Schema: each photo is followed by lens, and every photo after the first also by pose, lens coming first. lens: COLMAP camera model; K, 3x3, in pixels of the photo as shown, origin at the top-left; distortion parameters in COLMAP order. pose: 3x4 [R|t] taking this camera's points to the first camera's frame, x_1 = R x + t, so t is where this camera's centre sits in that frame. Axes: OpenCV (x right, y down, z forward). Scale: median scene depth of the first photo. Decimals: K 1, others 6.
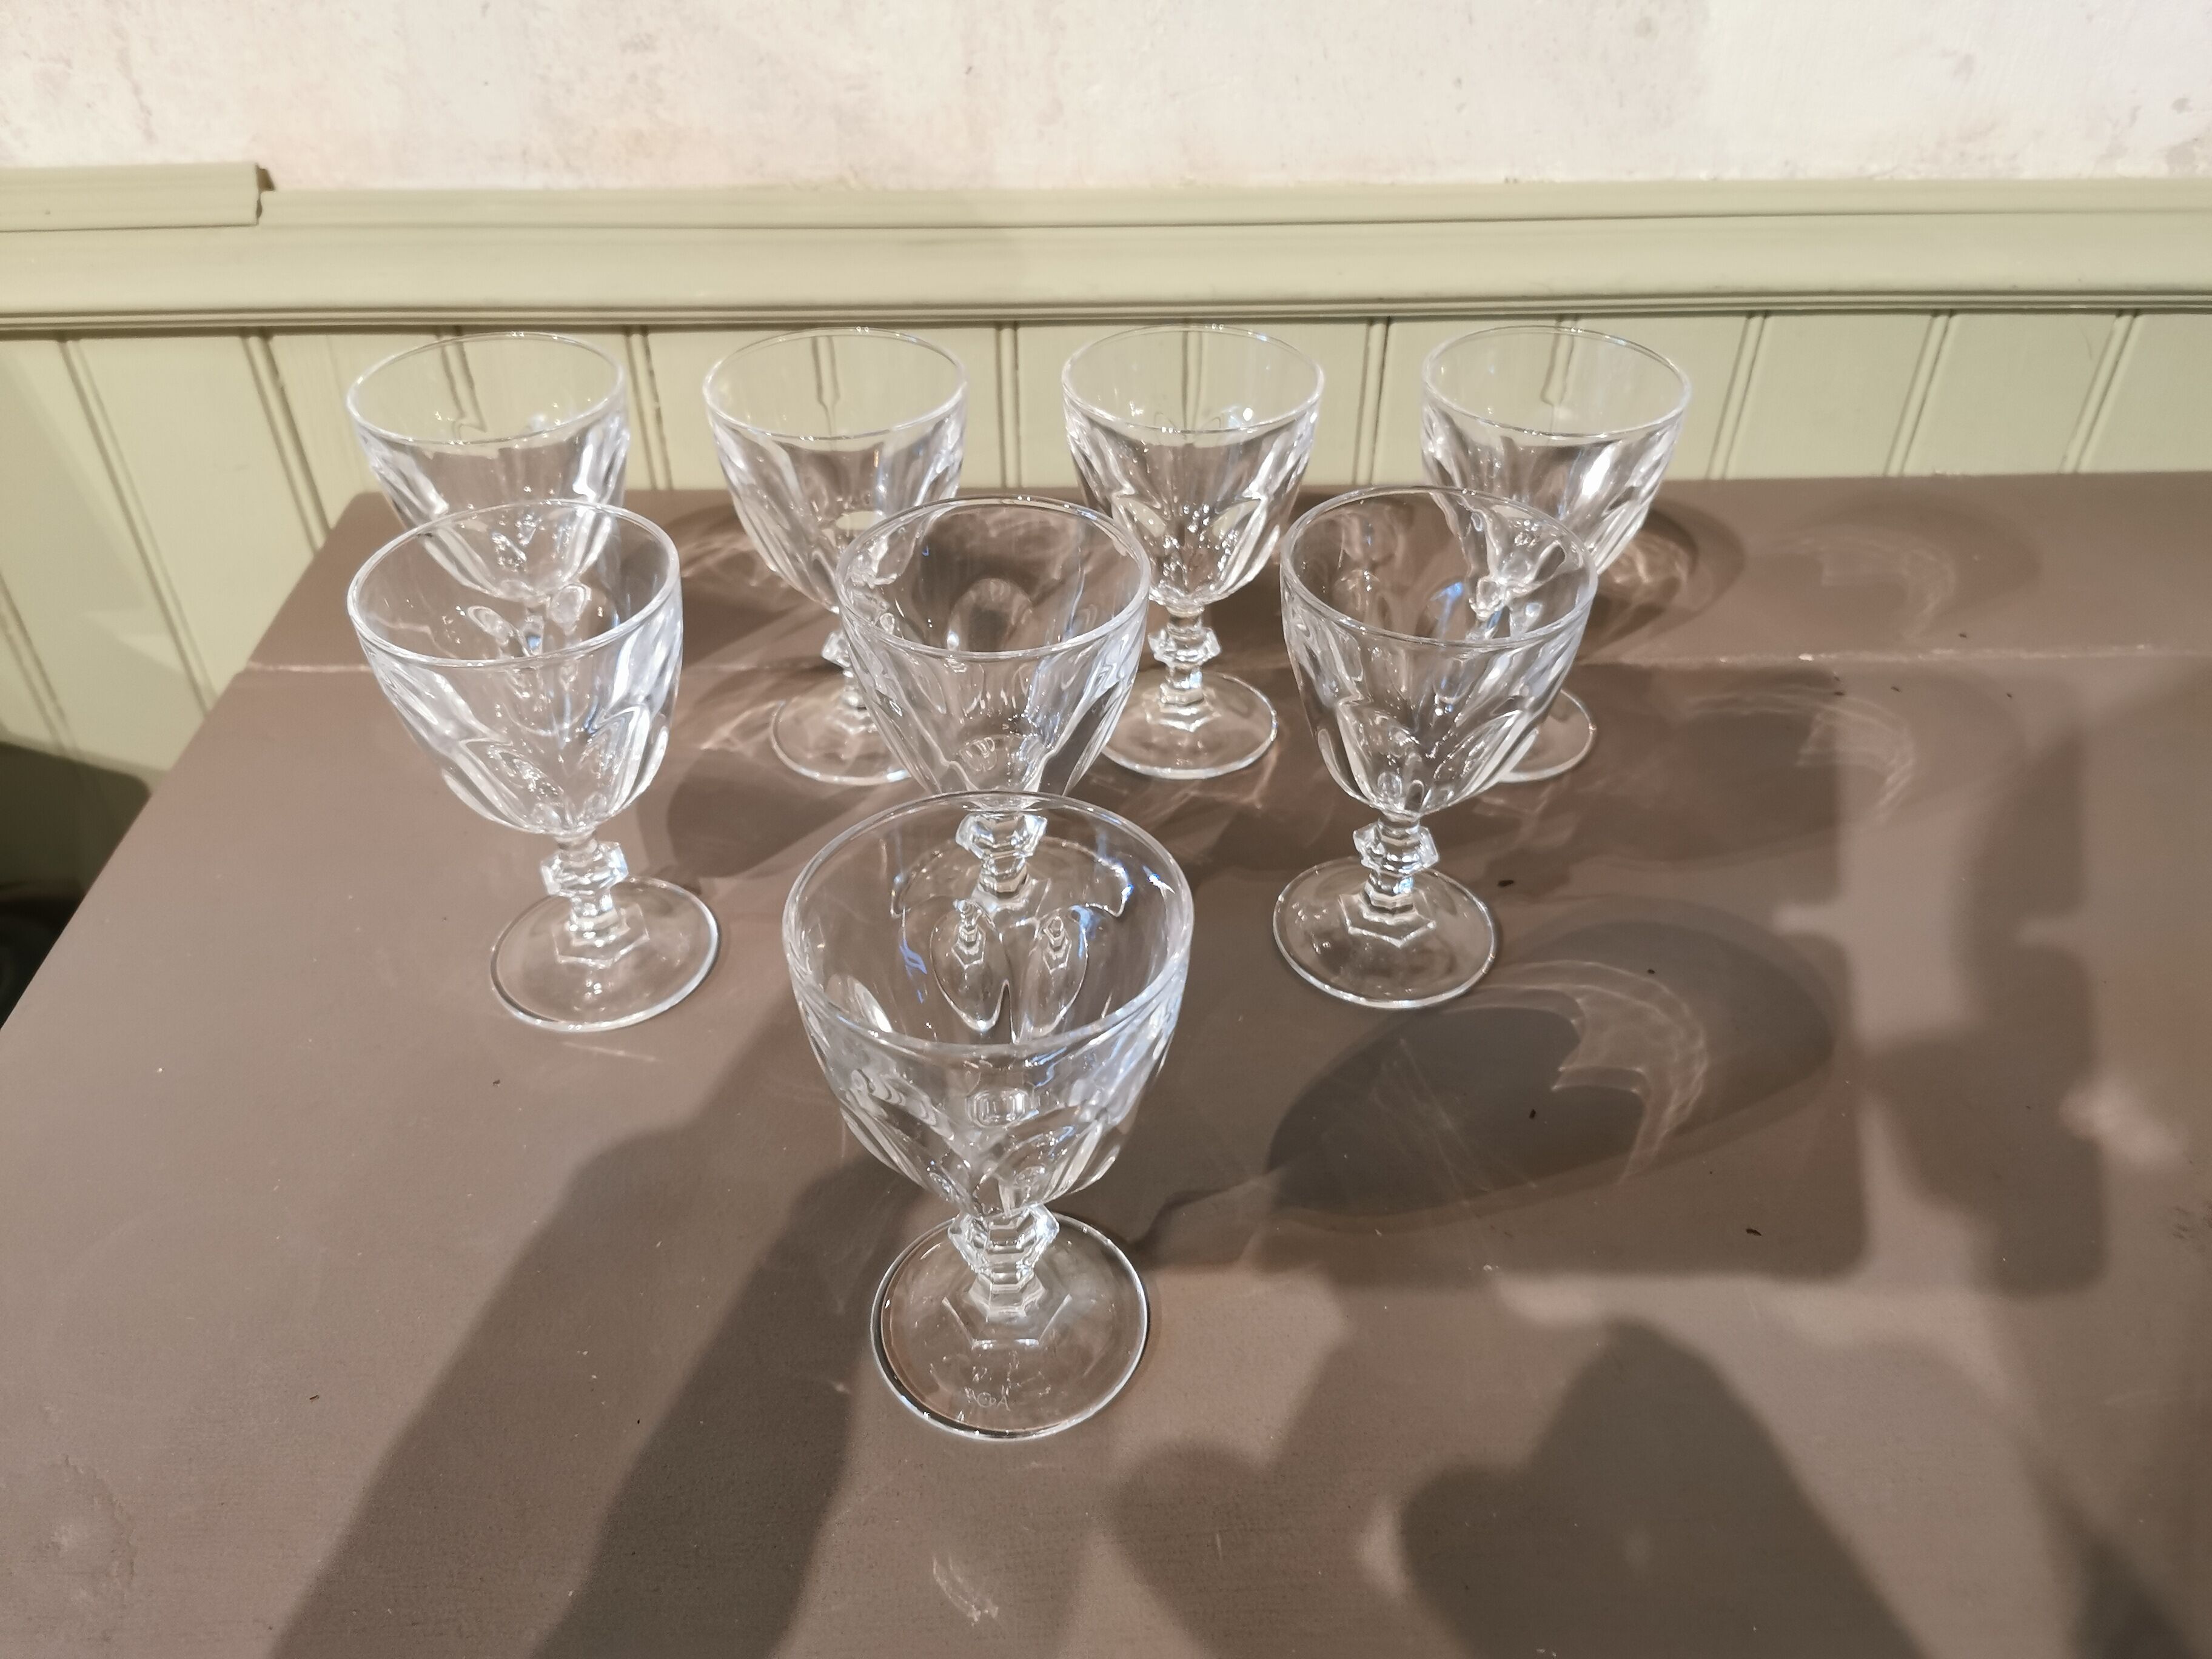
lens RADIAL K [[1731.6, 0, 1128.5], [0, 1731.6, 796.0], [0, 0, 1]] dist [-0.006699, -0.050224]
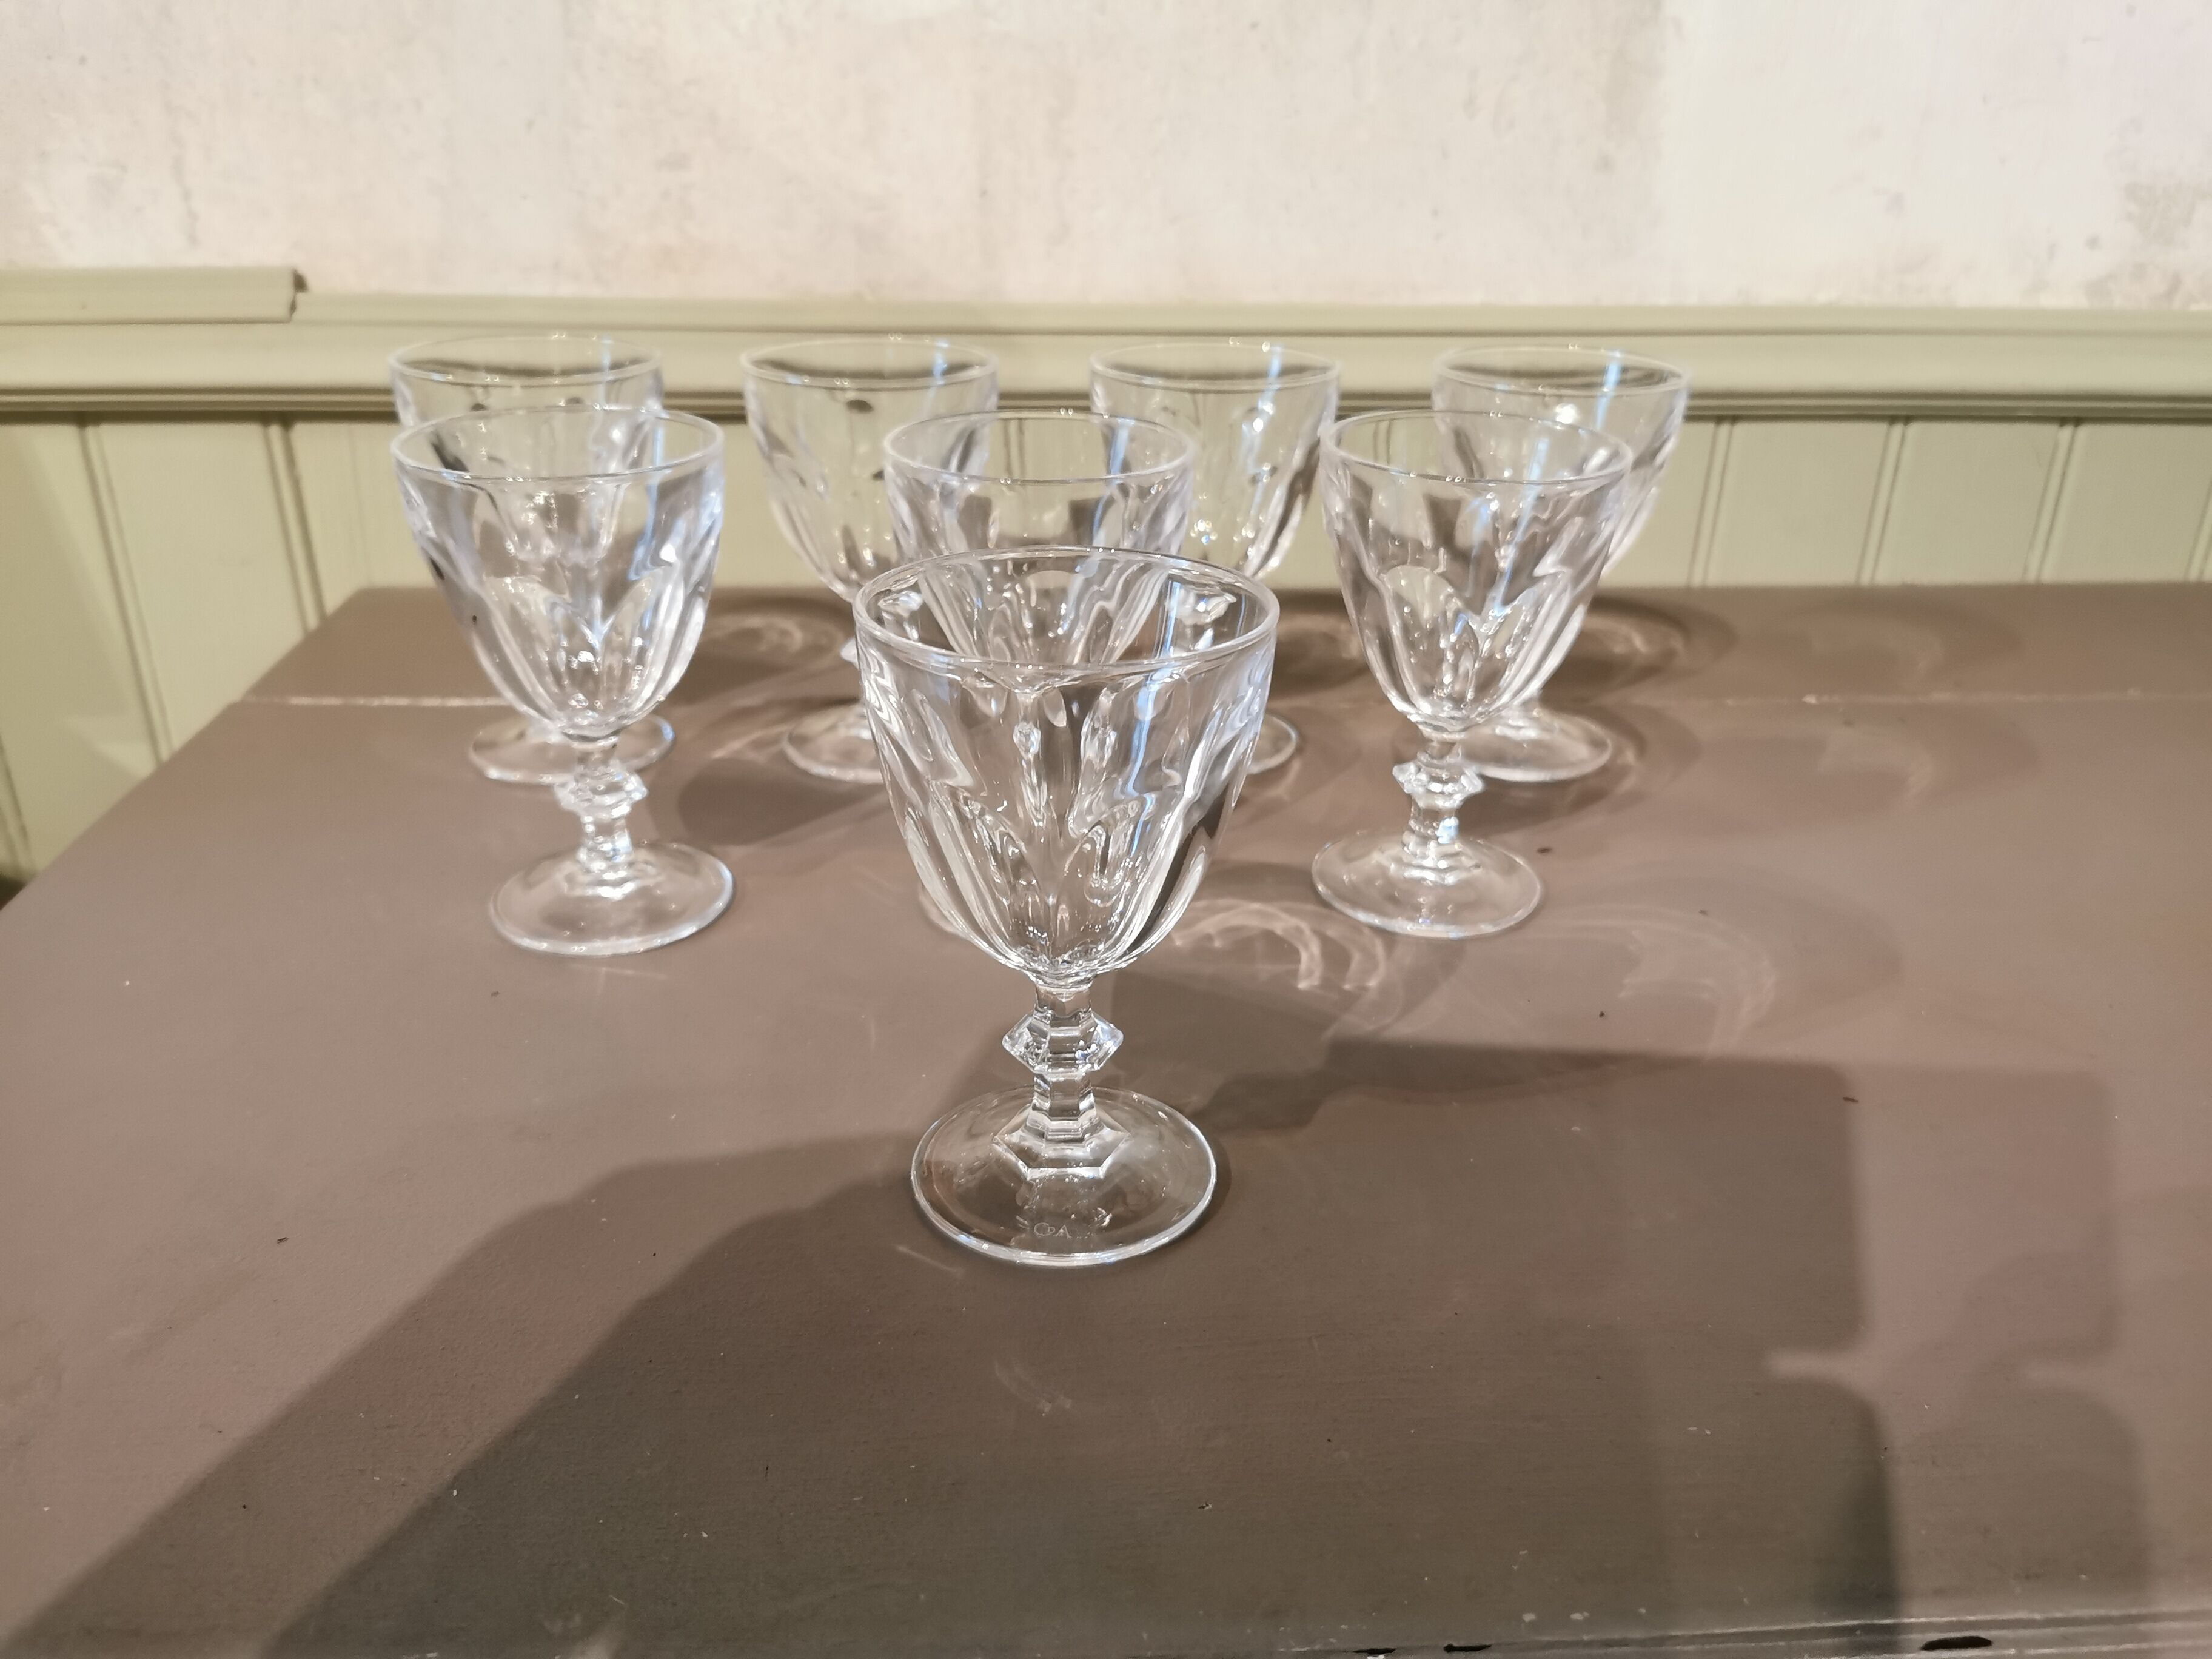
lens RADIAL K [[1731.6, 0, 1128.4], [0, 1731.6, 865.8], [0, 0, 1]] dist [-0.006699, -0.050224]
pose [[0.999181, -0.003024, 0.040349, -0.046178], [0.012303, 0.972692, -0.231775, 0.232636], [-0.038547, 0.232082, 0.971932, 0.050994]]
